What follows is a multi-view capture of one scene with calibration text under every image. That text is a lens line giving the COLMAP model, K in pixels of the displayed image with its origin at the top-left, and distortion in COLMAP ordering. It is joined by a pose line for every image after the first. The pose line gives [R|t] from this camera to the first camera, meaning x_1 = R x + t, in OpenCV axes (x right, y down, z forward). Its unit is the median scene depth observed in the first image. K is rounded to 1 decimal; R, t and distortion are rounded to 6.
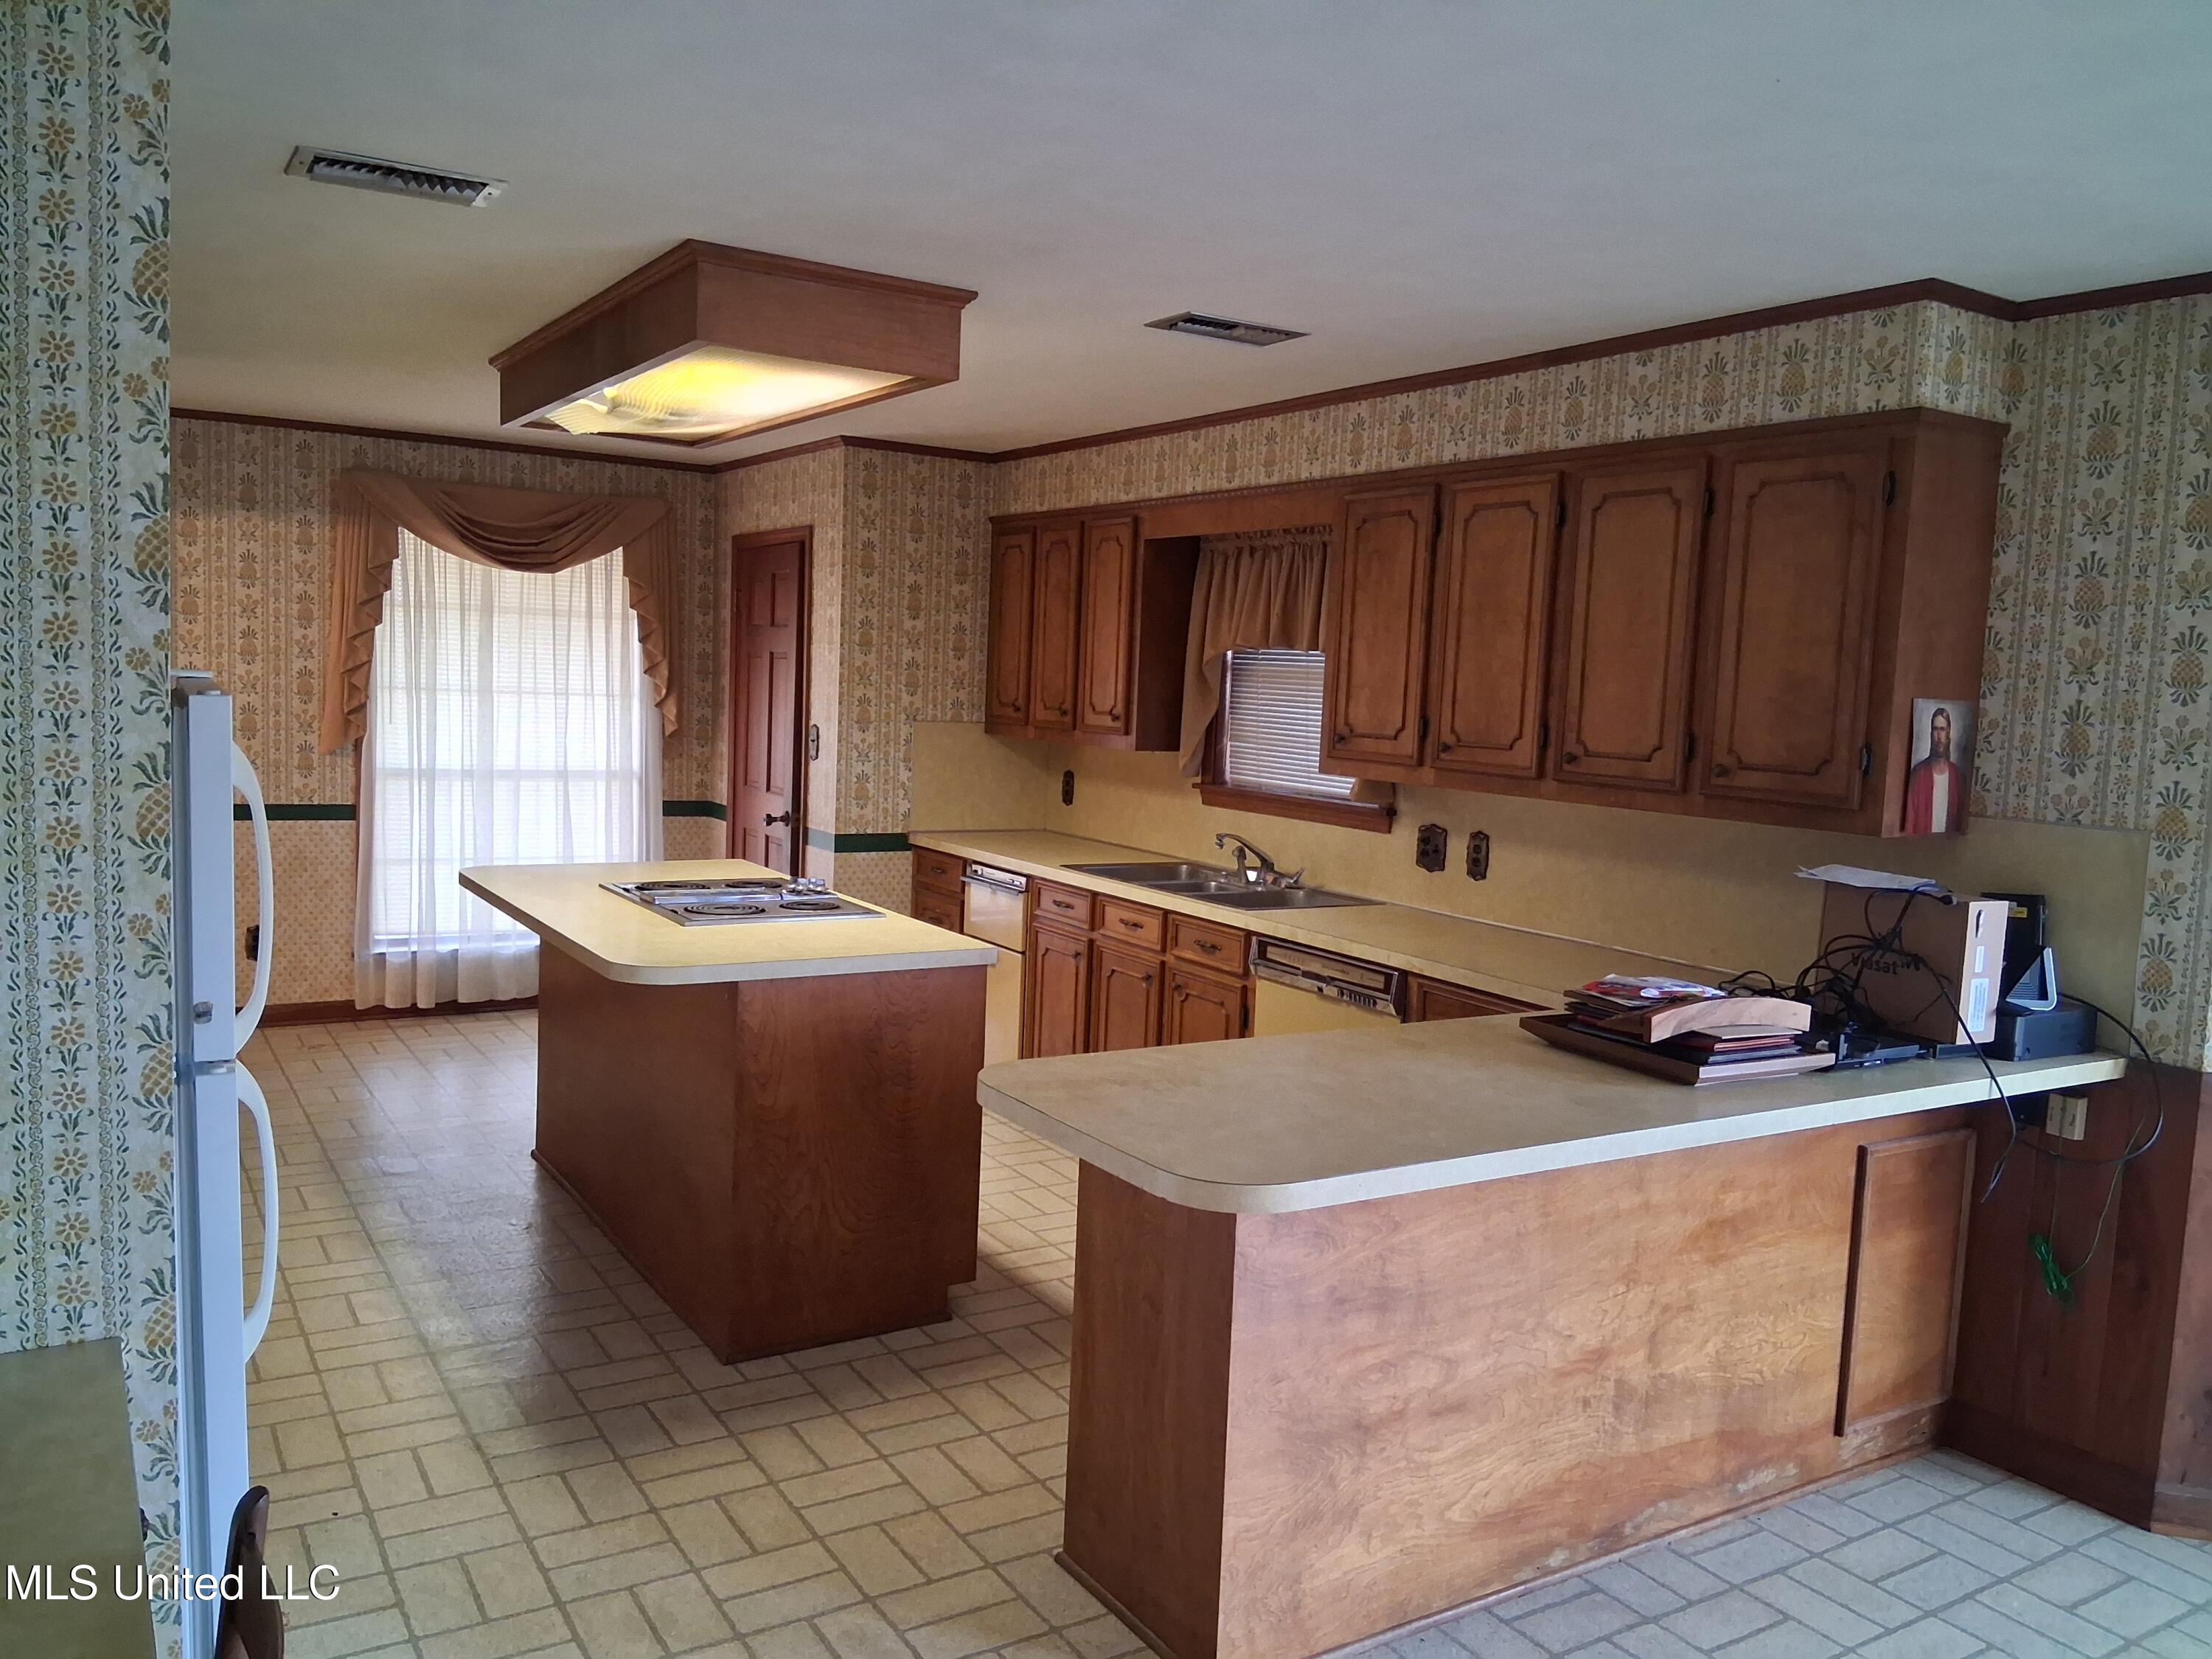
lens RADIAL K [[1662.2, 0, 1106.0], [0, 1662.2, 829.5], [0, 0, 1]] dist [0.135925, -0.236727]
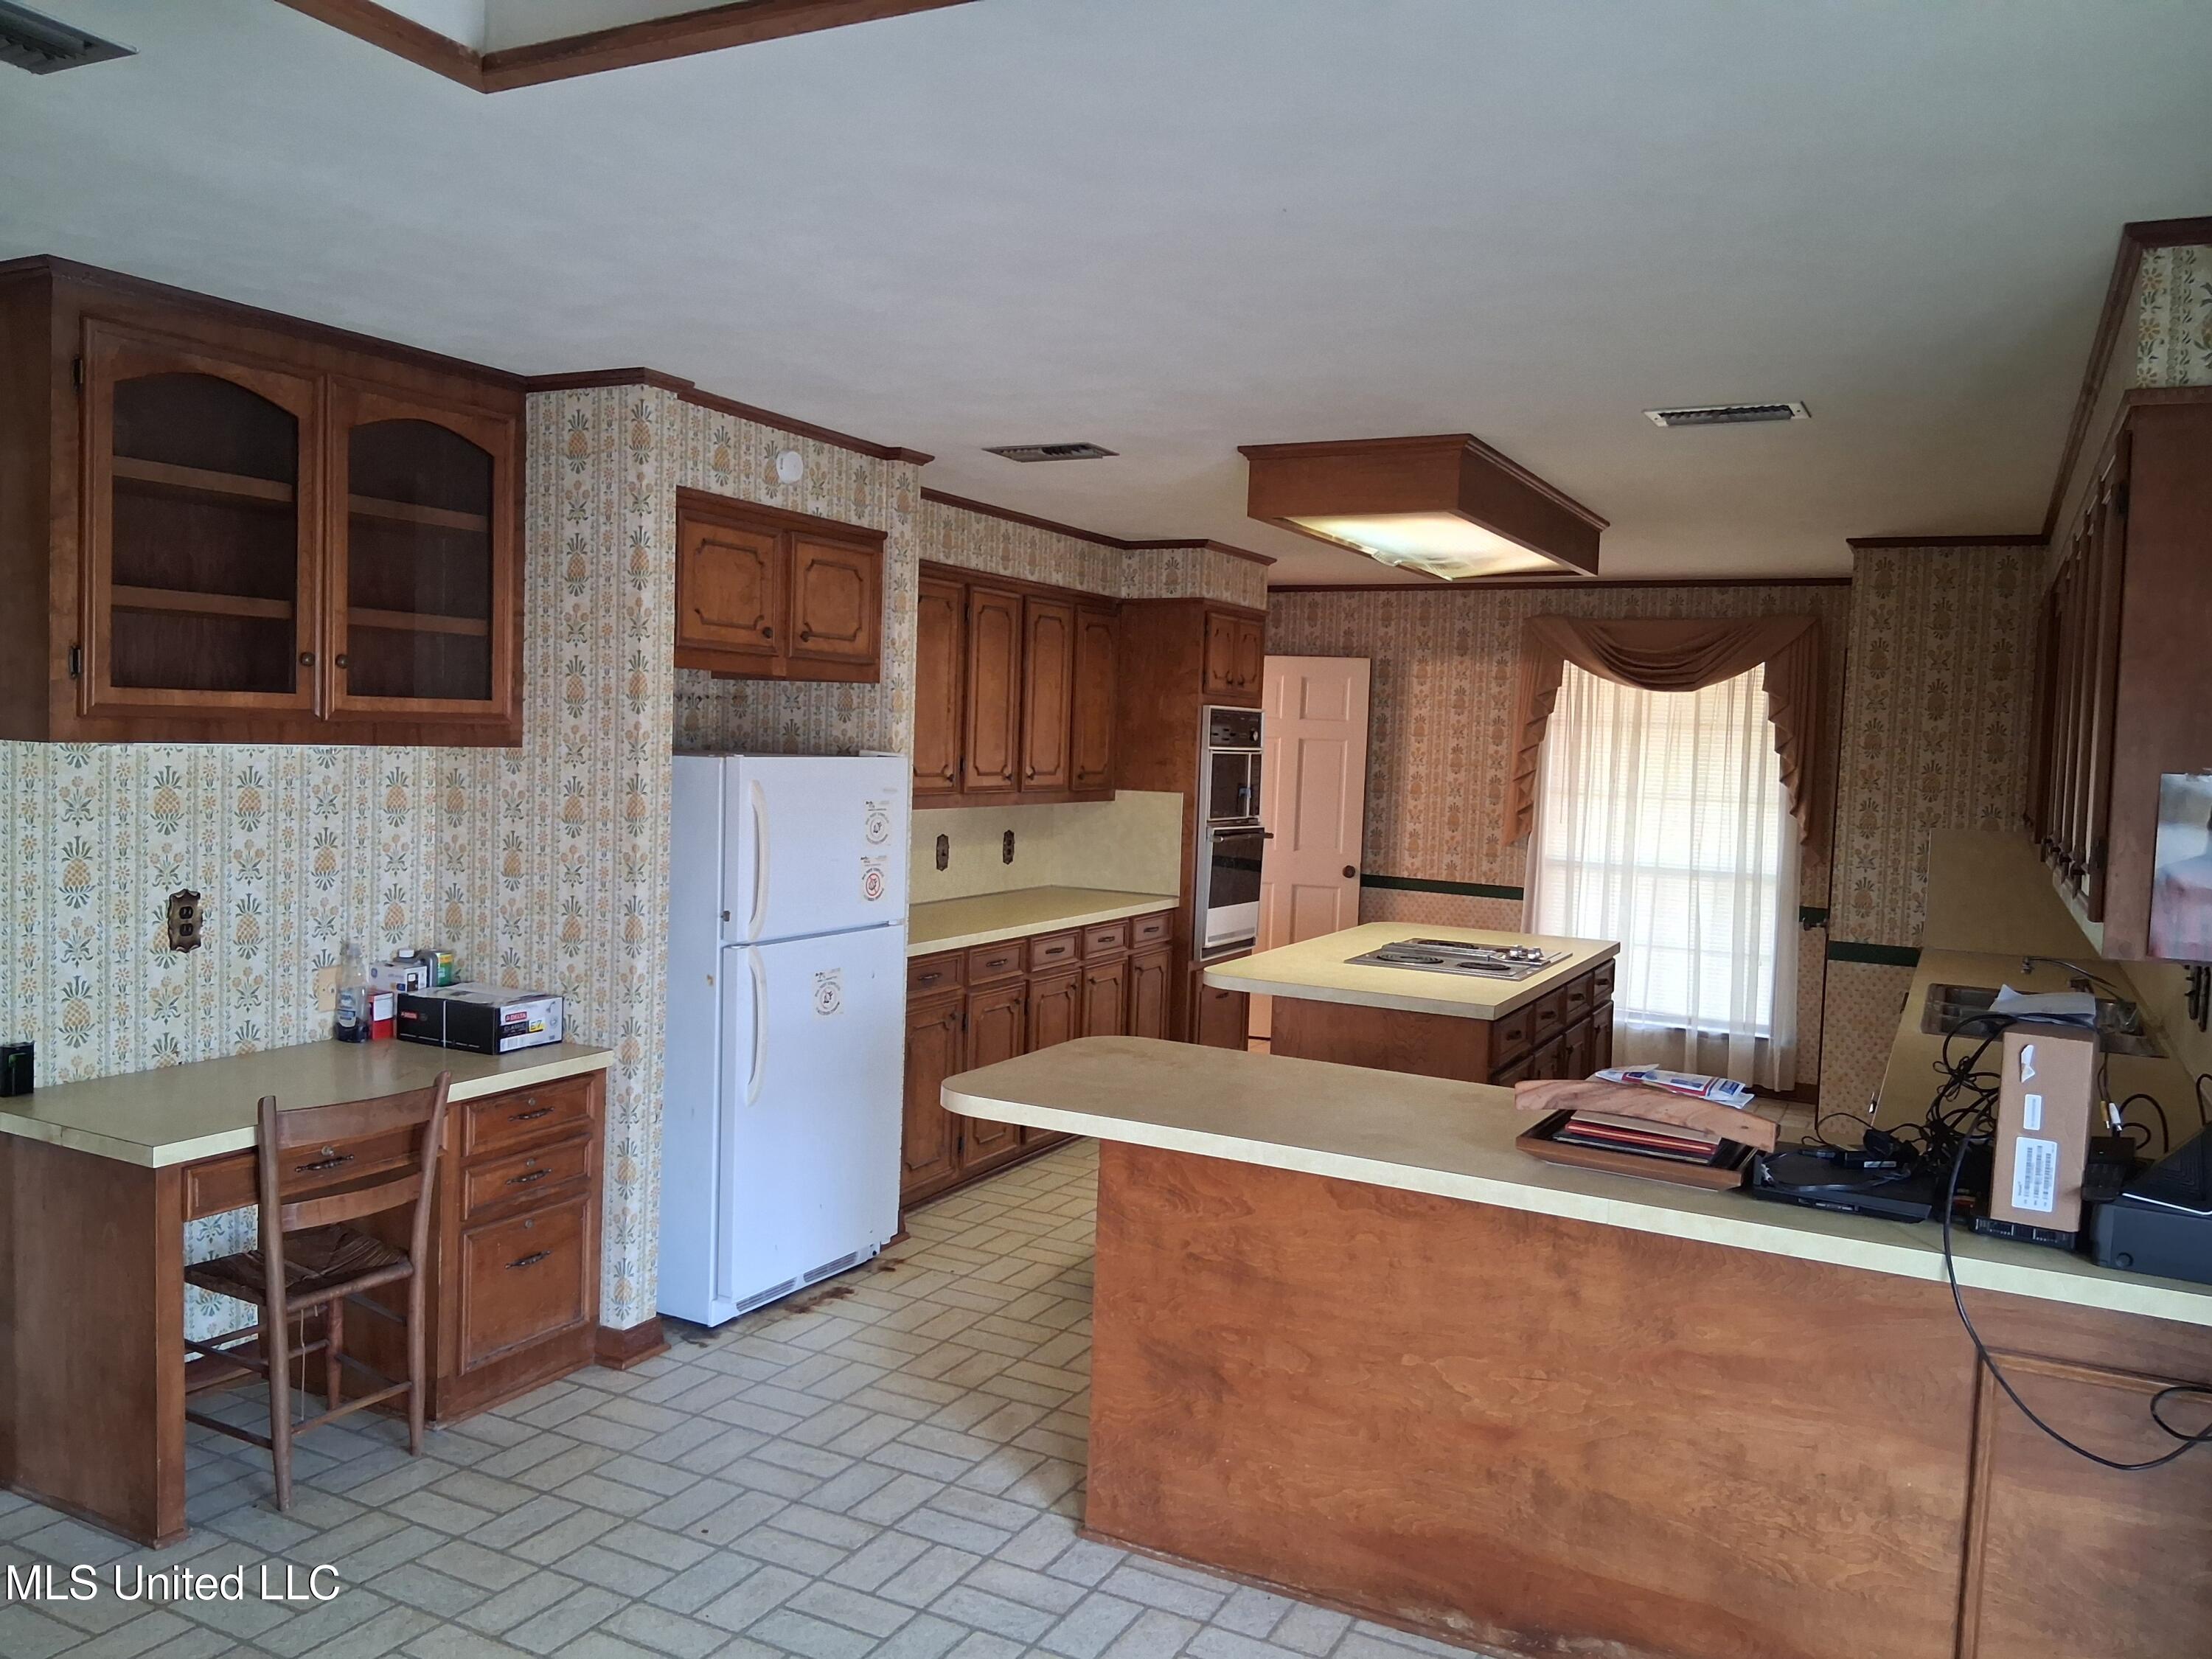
lens RADIAL K [[1662.2, 0, 1106.0], [0, 1662.2, 829.5], [0, 0, 1]] dist [0.135925, -0.236727]
pose [[0.509982, 0.026234, -0.859785, 0.461752], [-0.096759, 0.994941, -0.027034, 0.005735], [0.854726, 0.096979, 0.509940, 0.123065]]
